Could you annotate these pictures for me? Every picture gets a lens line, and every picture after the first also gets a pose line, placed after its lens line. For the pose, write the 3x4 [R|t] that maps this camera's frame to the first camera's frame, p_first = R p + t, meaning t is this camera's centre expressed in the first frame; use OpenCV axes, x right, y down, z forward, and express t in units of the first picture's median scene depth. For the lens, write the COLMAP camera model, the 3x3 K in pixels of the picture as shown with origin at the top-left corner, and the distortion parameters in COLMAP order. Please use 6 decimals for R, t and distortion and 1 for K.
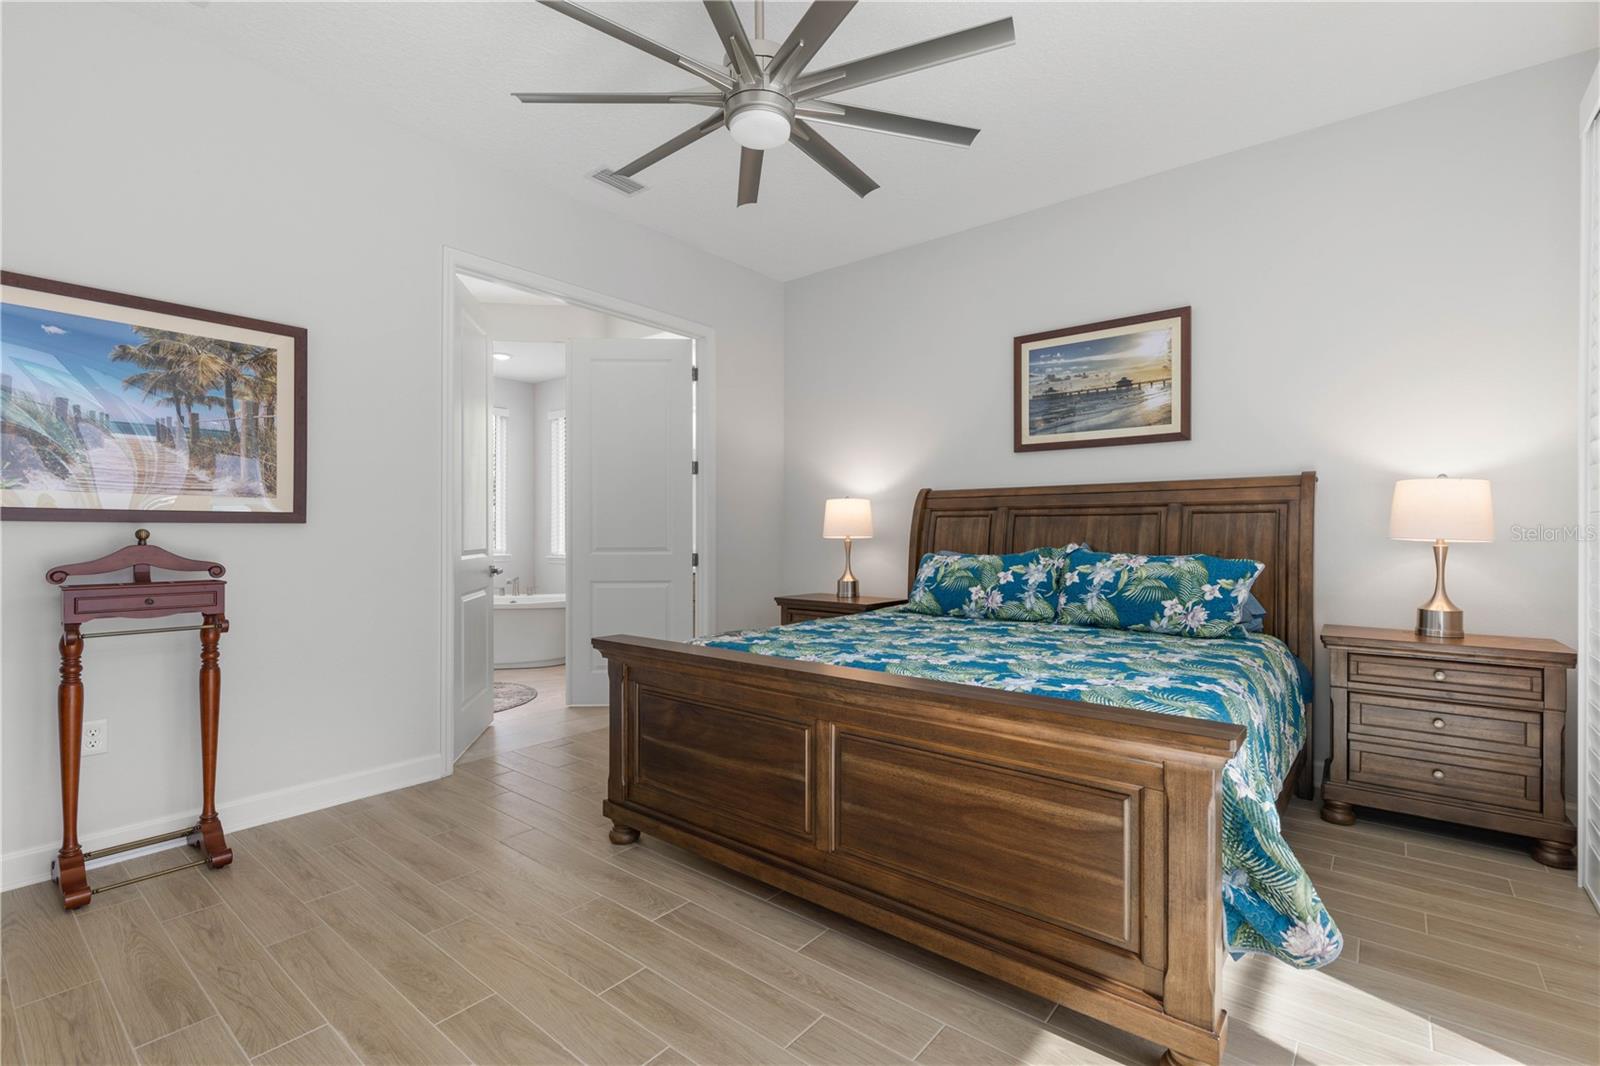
lens RADIAL K [[717.2, 0, 800.0], [0, 717.2, 533.0], [0, 0, 1]] dist [-0.002061, -0.000126]
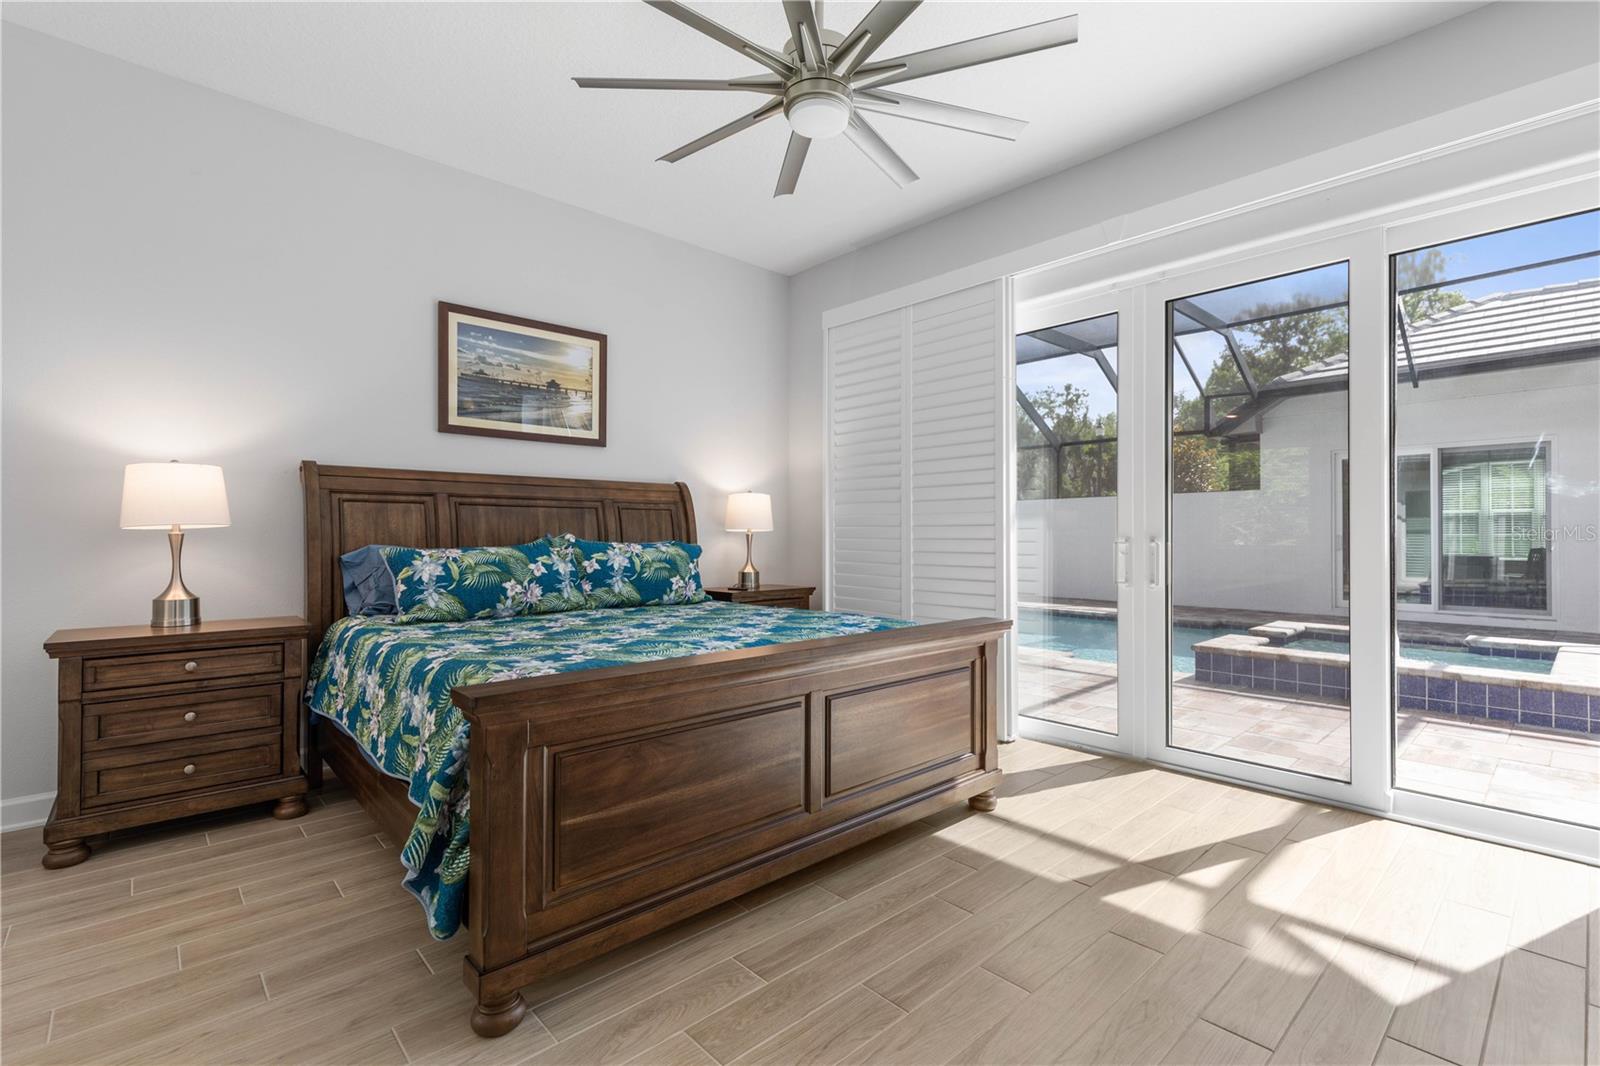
lens RADIAL K [[731.2, 0, 800.0], [0, 731.2, 533.0], [0, 0, 1]] dist [0.033215, 0.000015]
pose [[0.150397, -0.007426, 0.988598, -0.610843], [-0.008908, 0.999921, 0.008866, 0.000802], [-0.988586, -0.010140, 0.150319, 0.481015]]
